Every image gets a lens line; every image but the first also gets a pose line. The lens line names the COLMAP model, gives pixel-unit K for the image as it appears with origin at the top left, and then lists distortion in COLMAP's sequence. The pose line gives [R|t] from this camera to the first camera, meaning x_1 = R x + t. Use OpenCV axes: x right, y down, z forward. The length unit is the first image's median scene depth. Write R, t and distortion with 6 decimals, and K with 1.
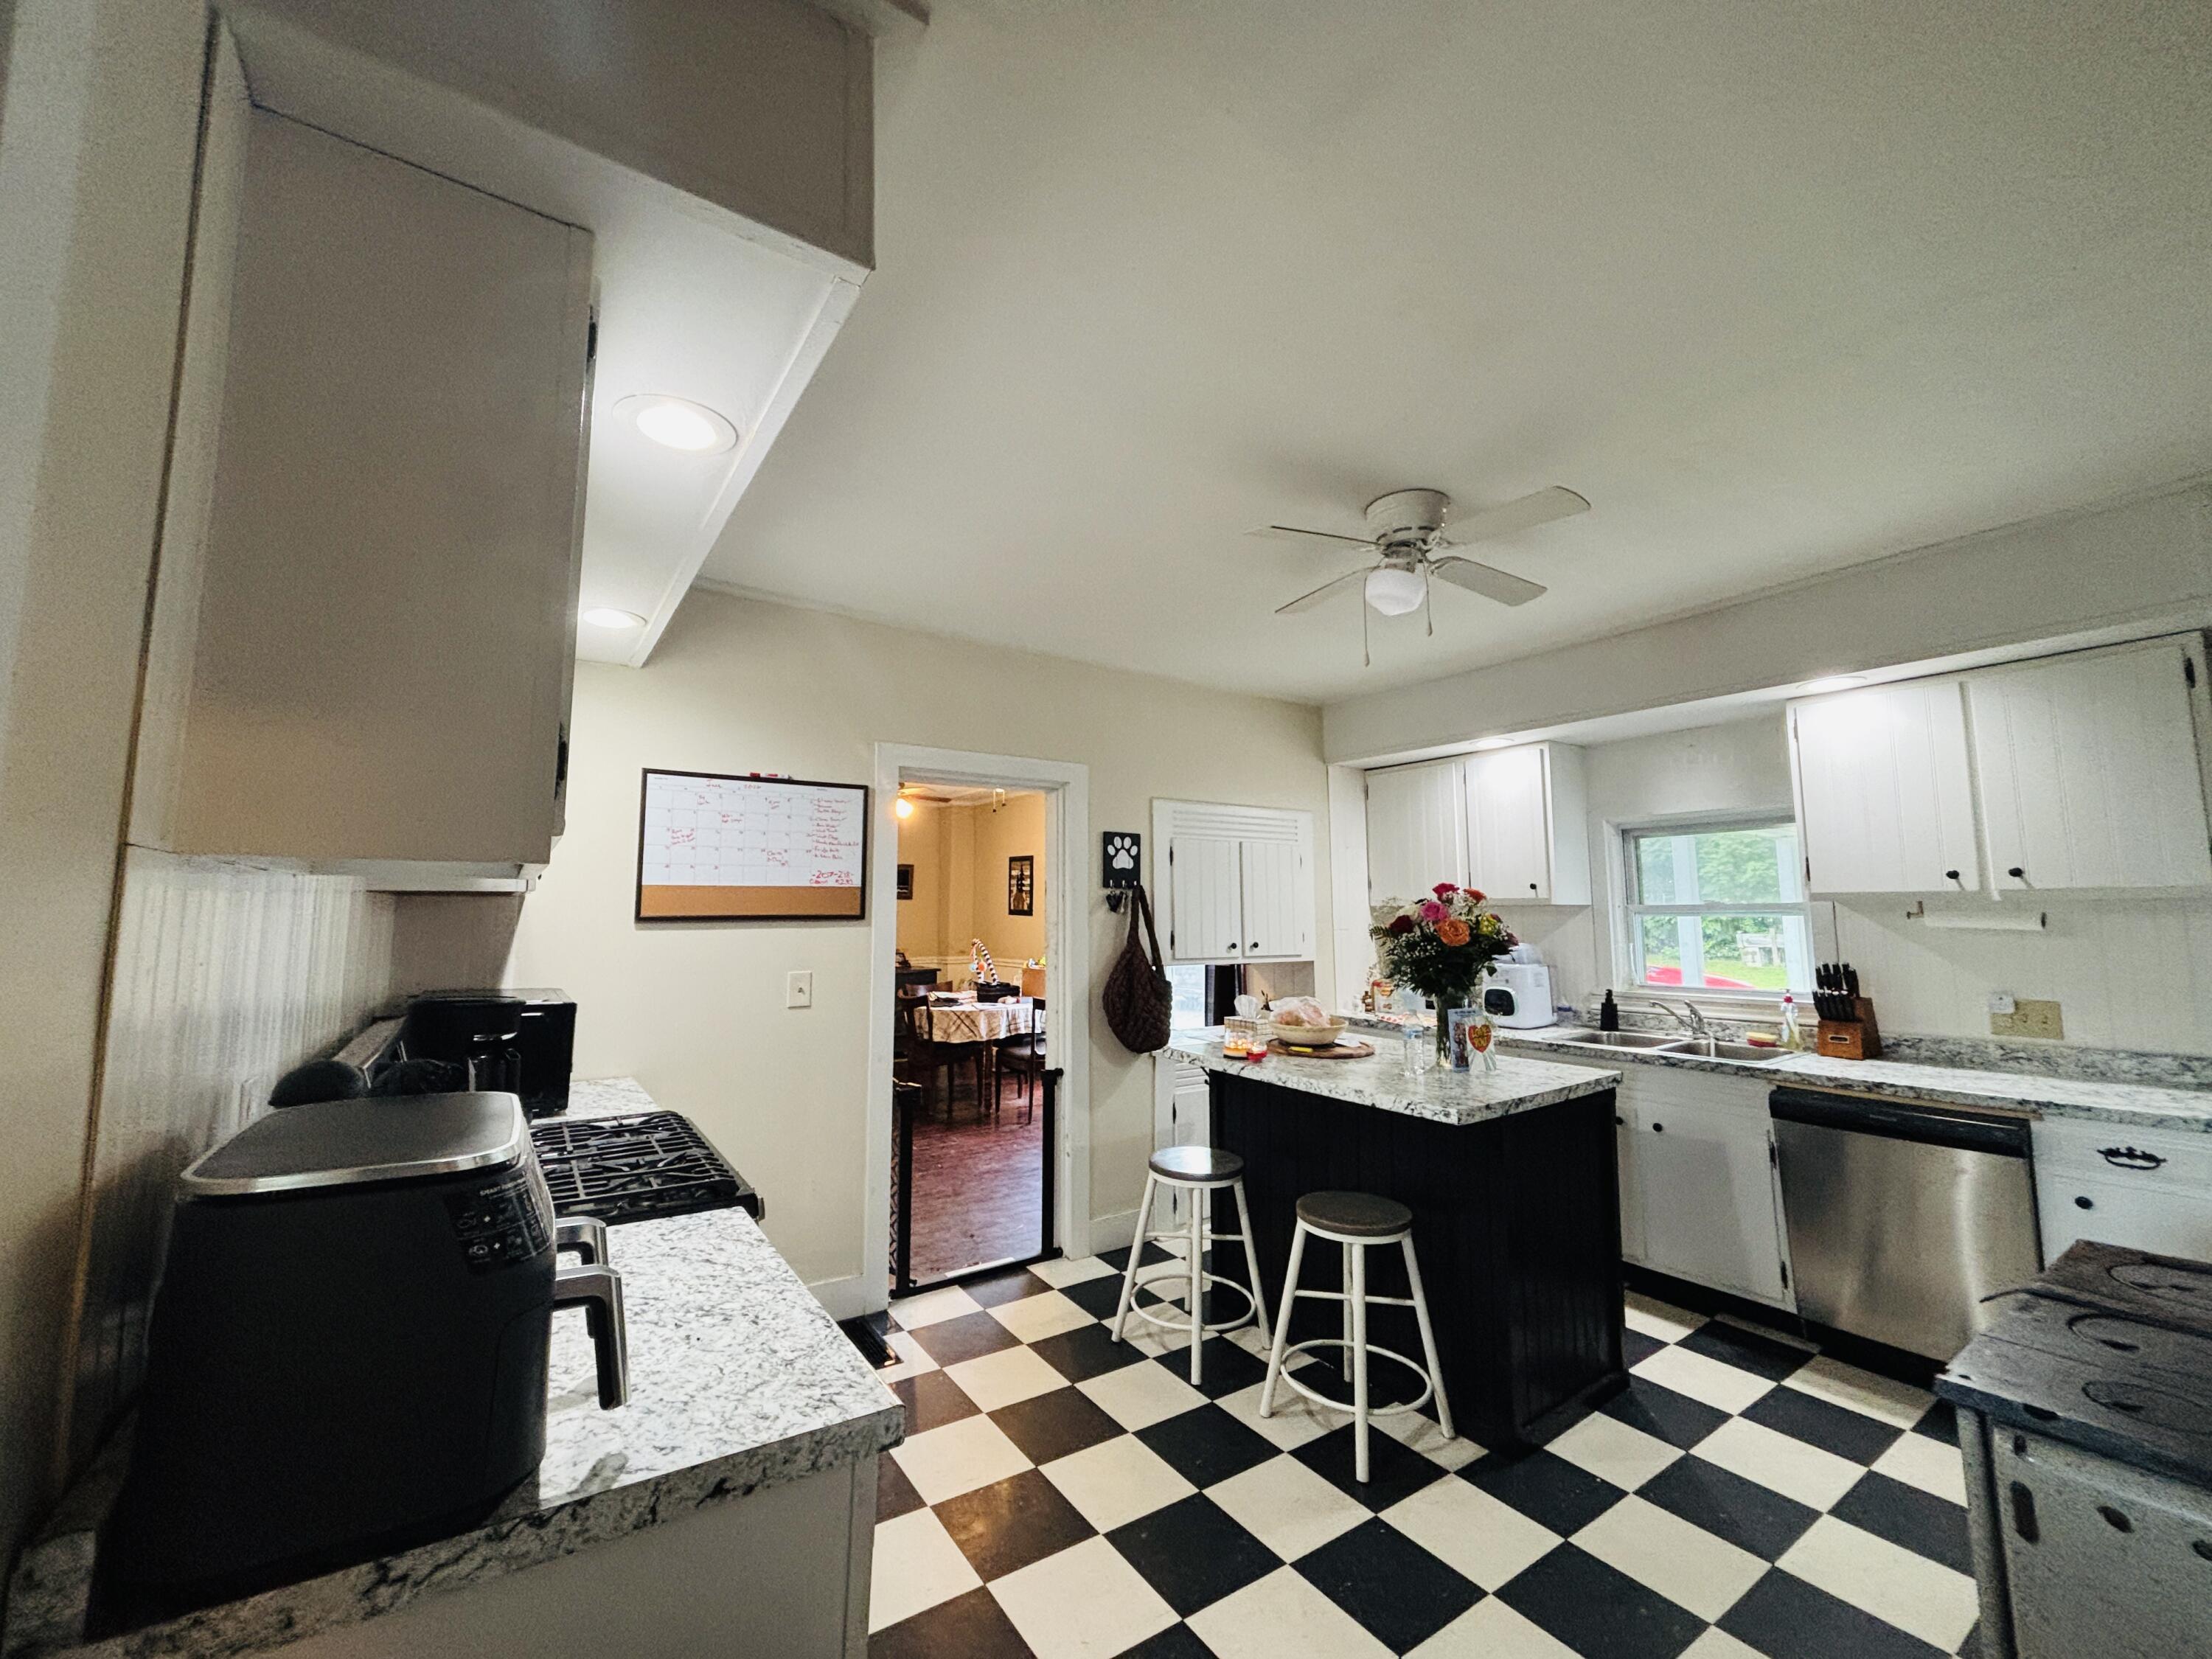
lens RADIAL K [[887.6, 0, 1106.0], [0, 887.6, 829.5], [0, 0, 1]] dist [0.001533, -0.000405]
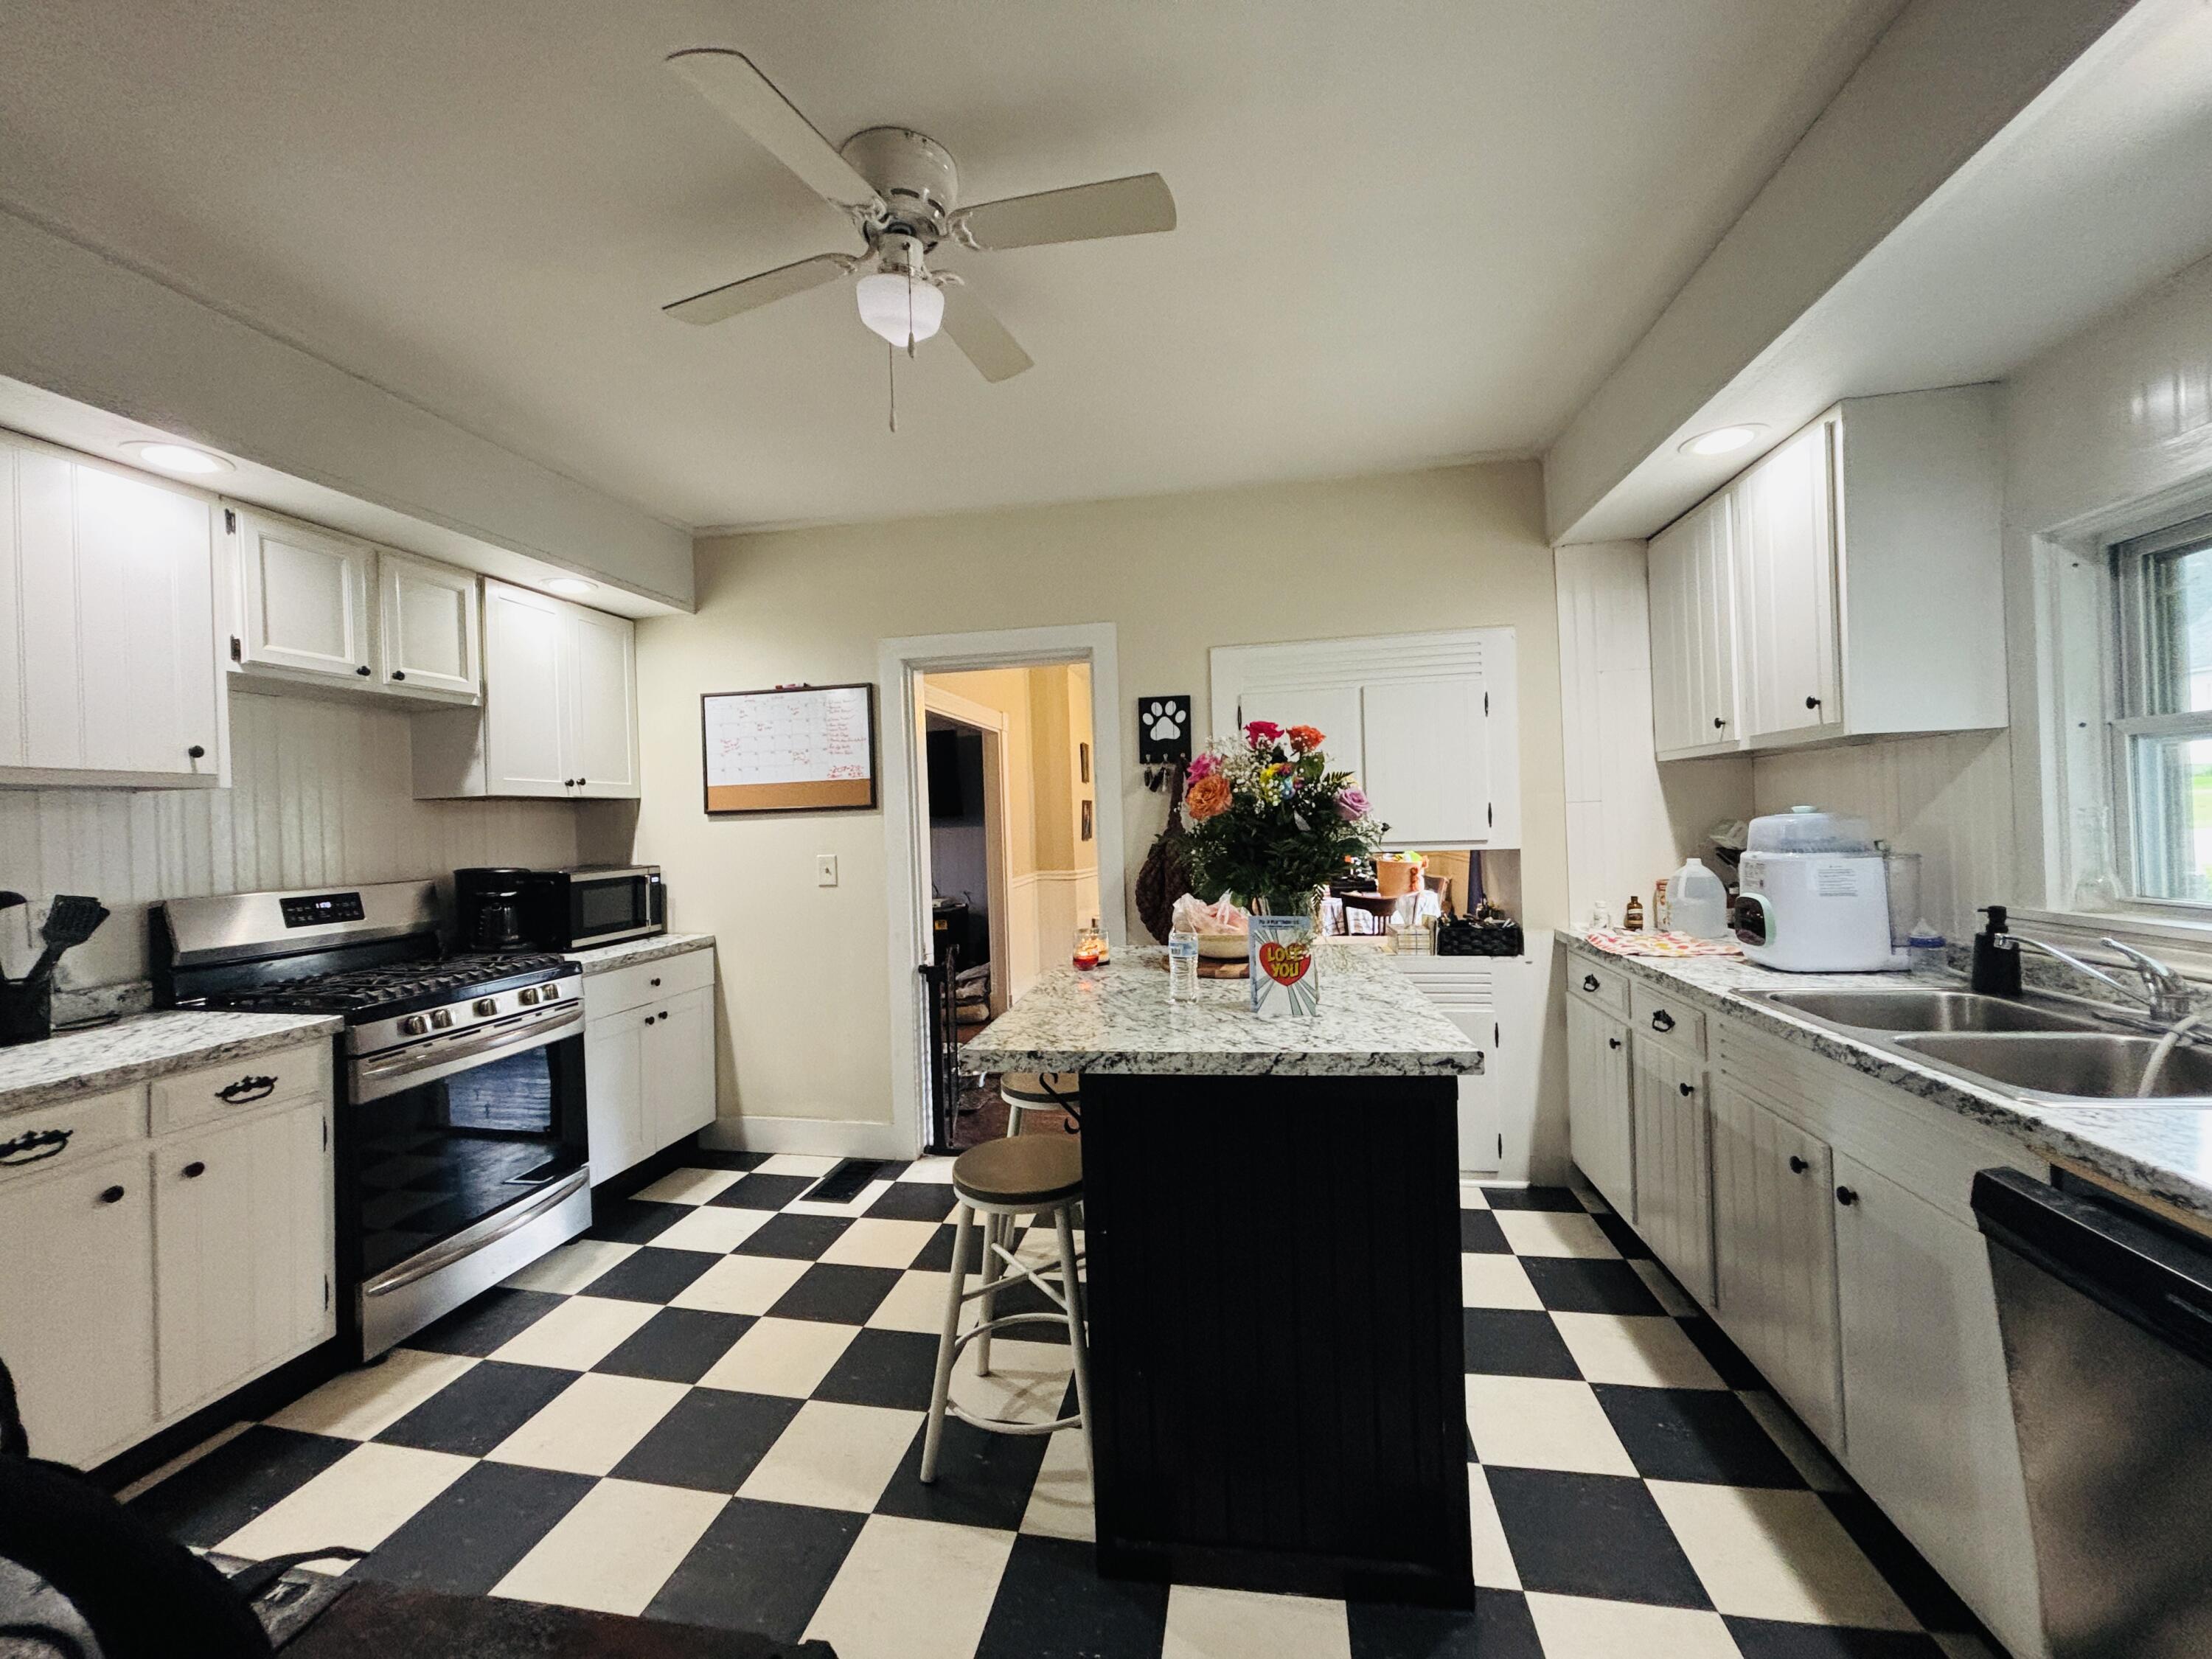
lens RADIAL K [[887.6, 0, 1106.0], [0, 887.6, 829.5], [0, 0, 1]] dist [0.001533, -0.000405]
pose [[0.710192, -0.016104, -0.703824, 0.580818], [0.093785, 0.992992, 0.071913, 0.064144], [0.697734, -0.117080, 0.706725, 0.364972]]
